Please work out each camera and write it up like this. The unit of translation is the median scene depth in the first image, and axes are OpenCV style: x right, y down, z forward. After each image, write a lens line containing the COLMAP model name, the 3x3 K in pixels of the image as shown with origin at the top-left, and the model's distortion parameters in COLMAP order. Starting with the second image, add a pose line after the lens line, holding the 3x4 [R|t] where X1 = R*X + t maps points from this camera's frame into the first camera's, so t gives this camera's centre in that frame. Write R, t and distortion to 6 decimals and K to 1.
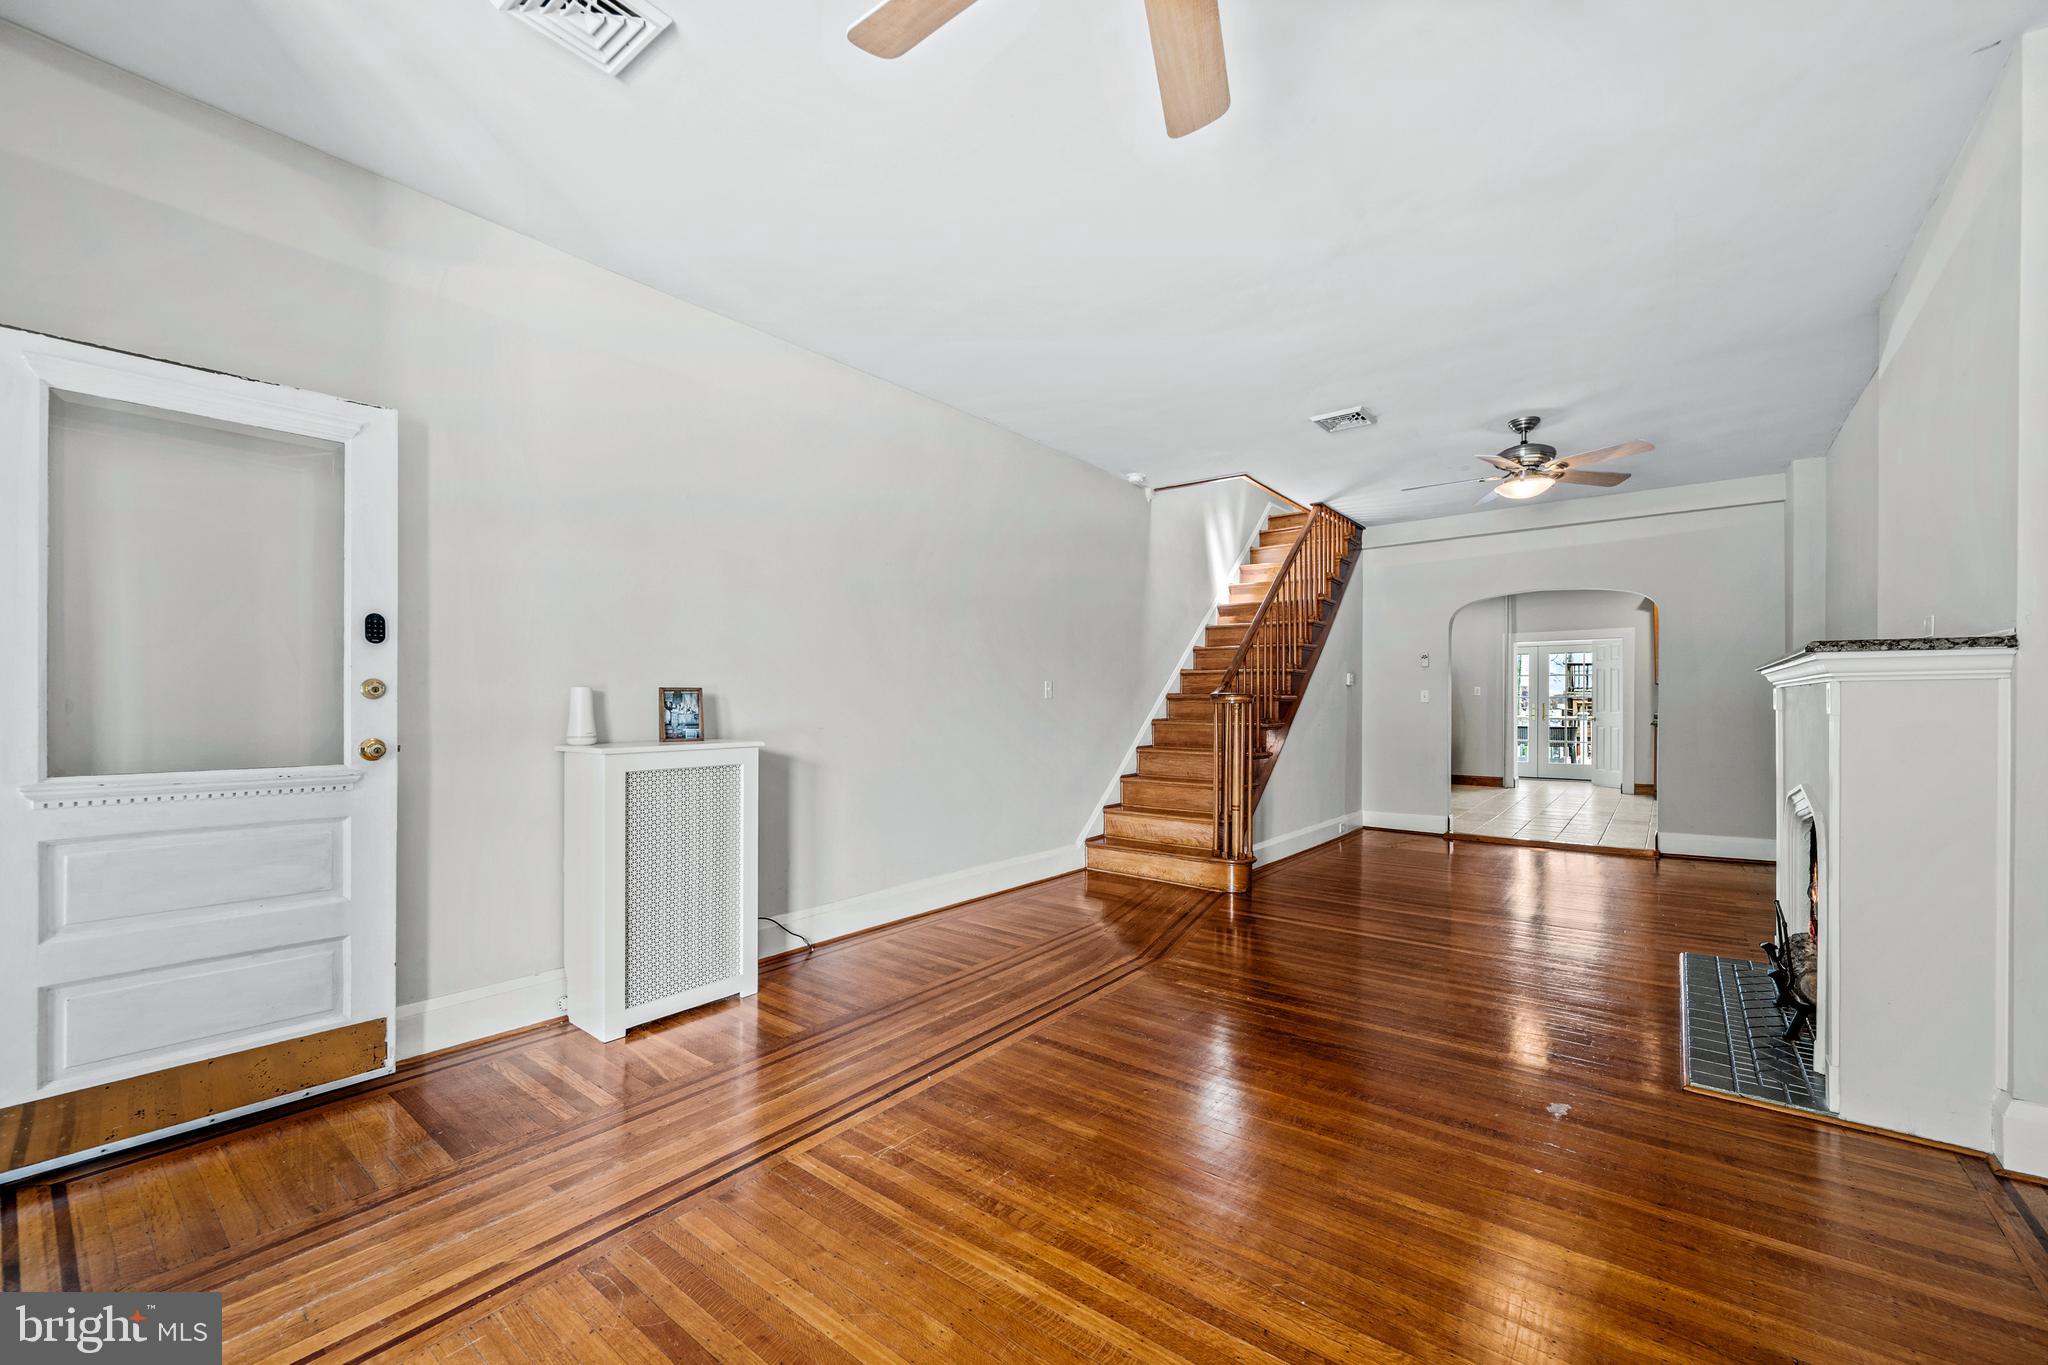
lens RADIAL K [[816.6, 0, 1024.5], [0, 816.6, 704.5], [0, 0, 1]] dist [-0.001663, -0.000345]
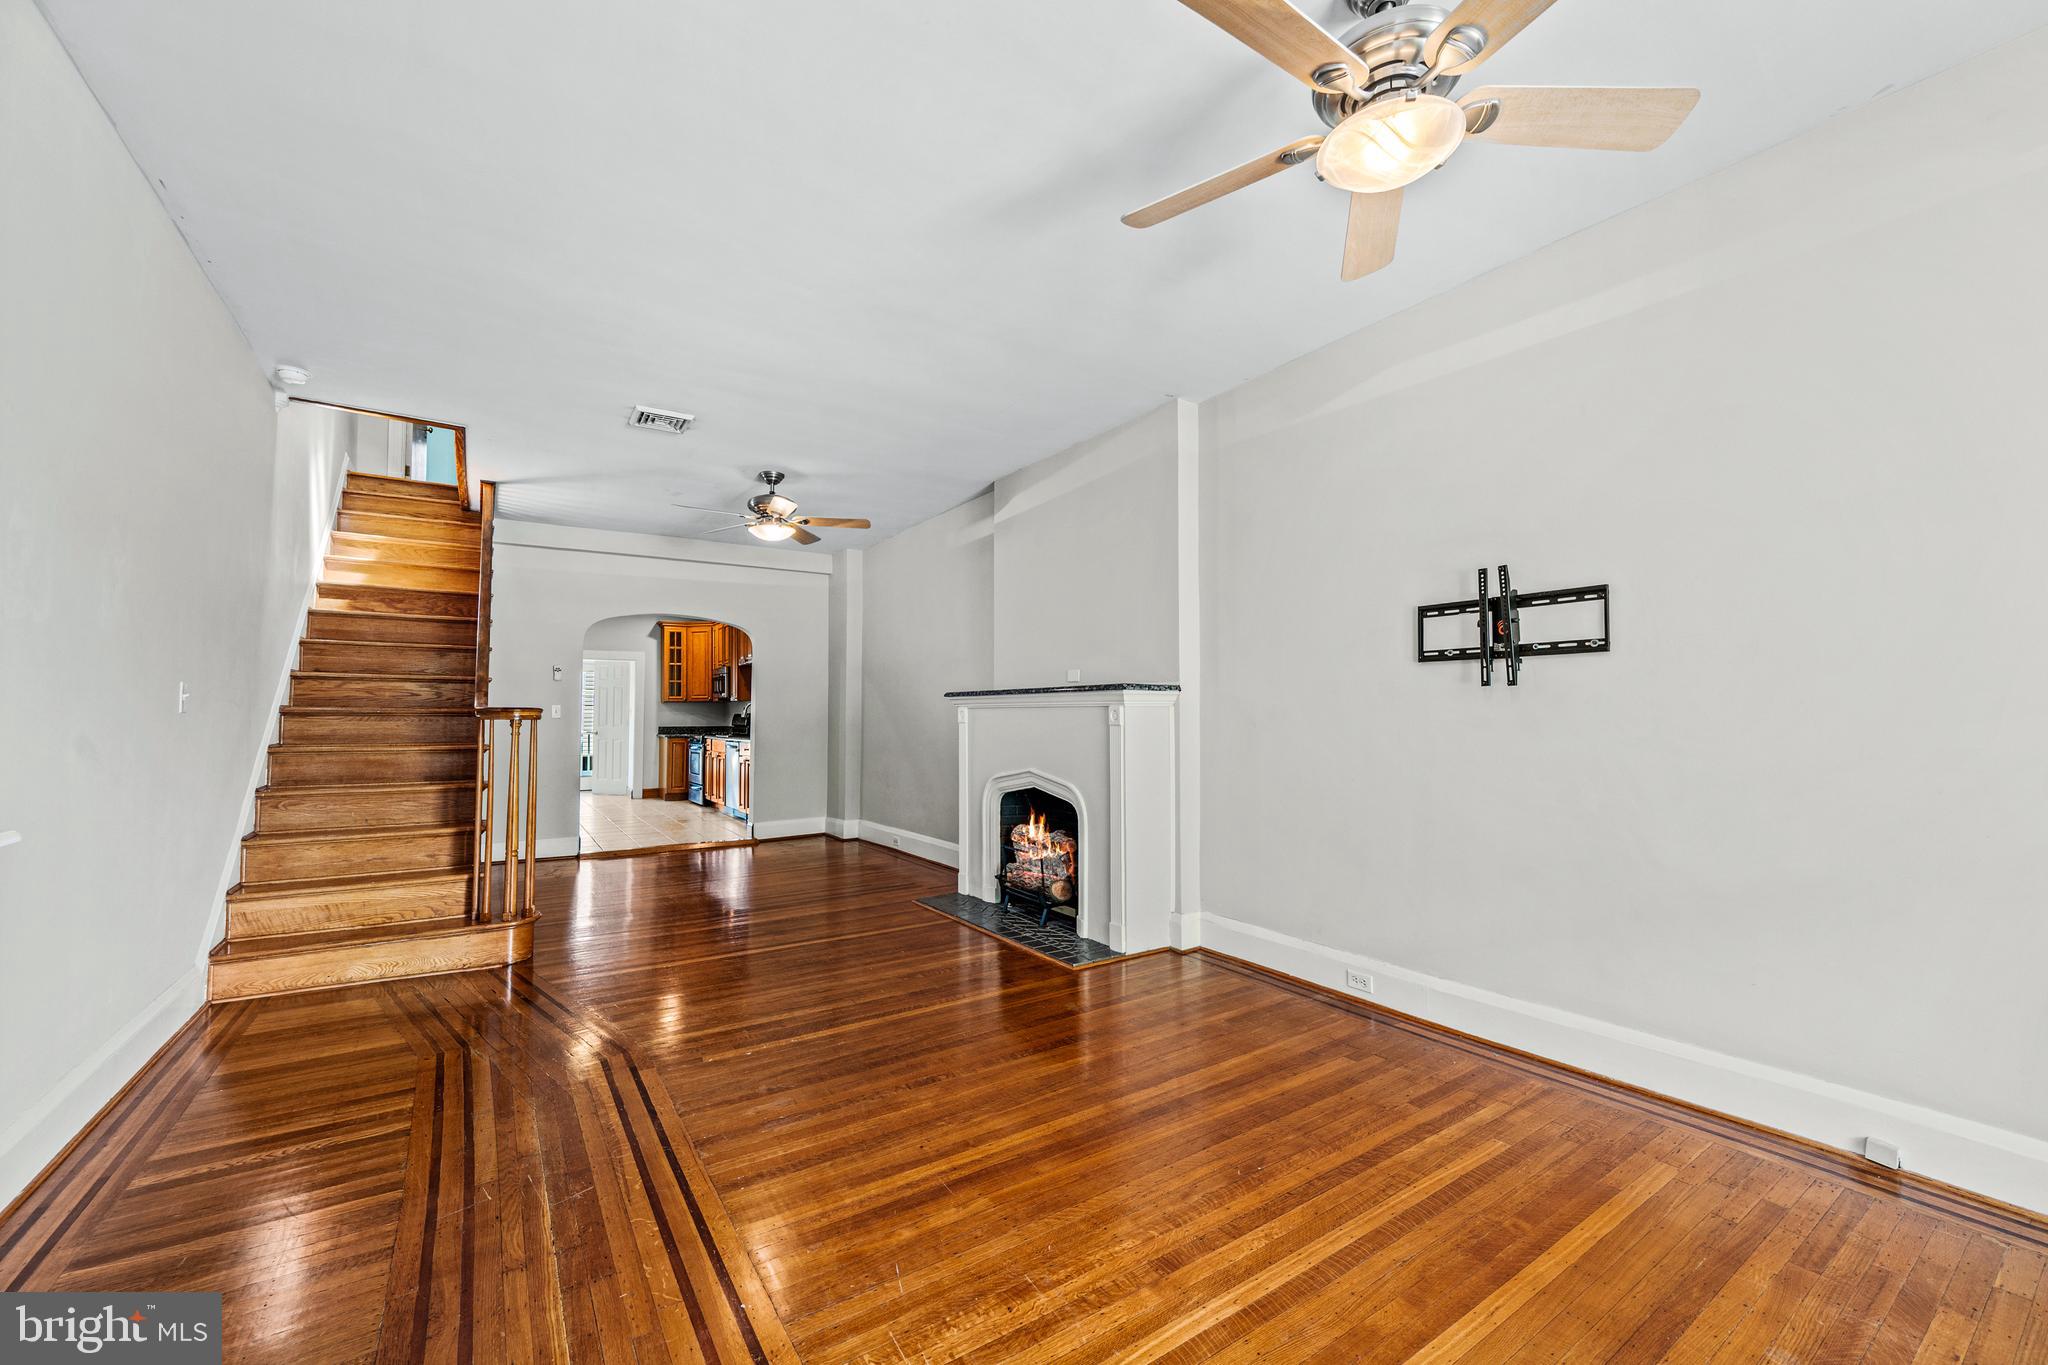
lens RADIAL K [[807.7, 0, 1023.2], [0, 807.7, 675.7], [0, 0, 1]] dist [-0.000192, -0.000077]
pose [[0.325140, 0.046691, 0.944513, -0.287922], [0.005413, 0.998672, -0.051231, -0.000991], [-0.945651, 0.021770, 0.324455, 0.250964]]
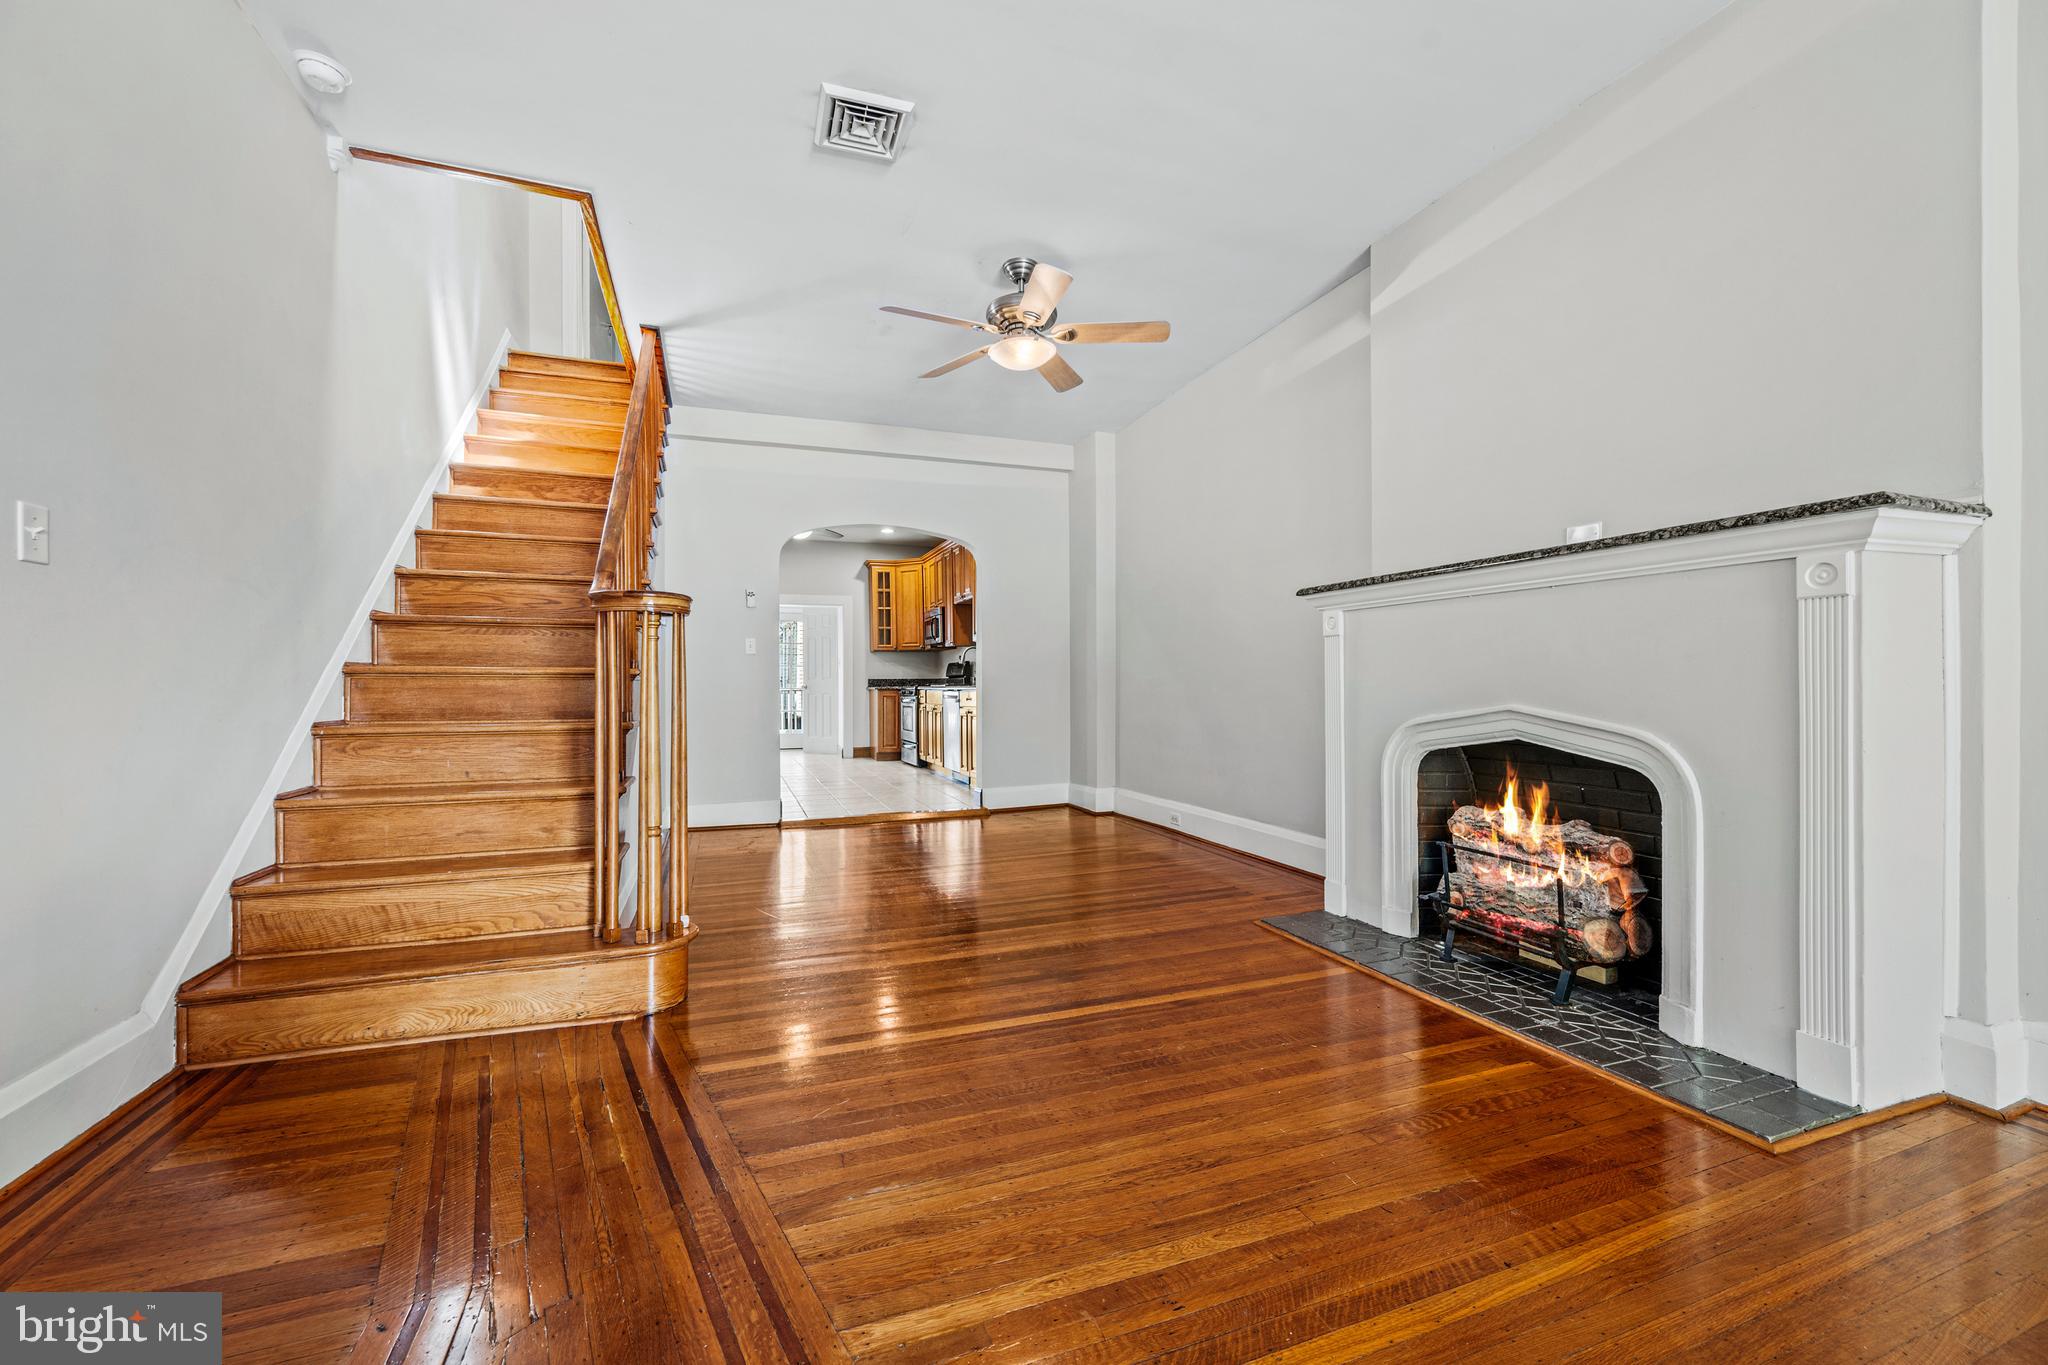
lens RADIAL K [[839.6, 0, 1037.9], [0, 839.6, 671.7], [0, 0, 1]] dist [0.000565, 0.000141]
pose [[0.526876, 0.007647, 0.849908, -0.038773], [0.007421, 0.999880, -0.013597, 0.036590], [-0.849910, 0.013471, 0.526756, 0.486176]]
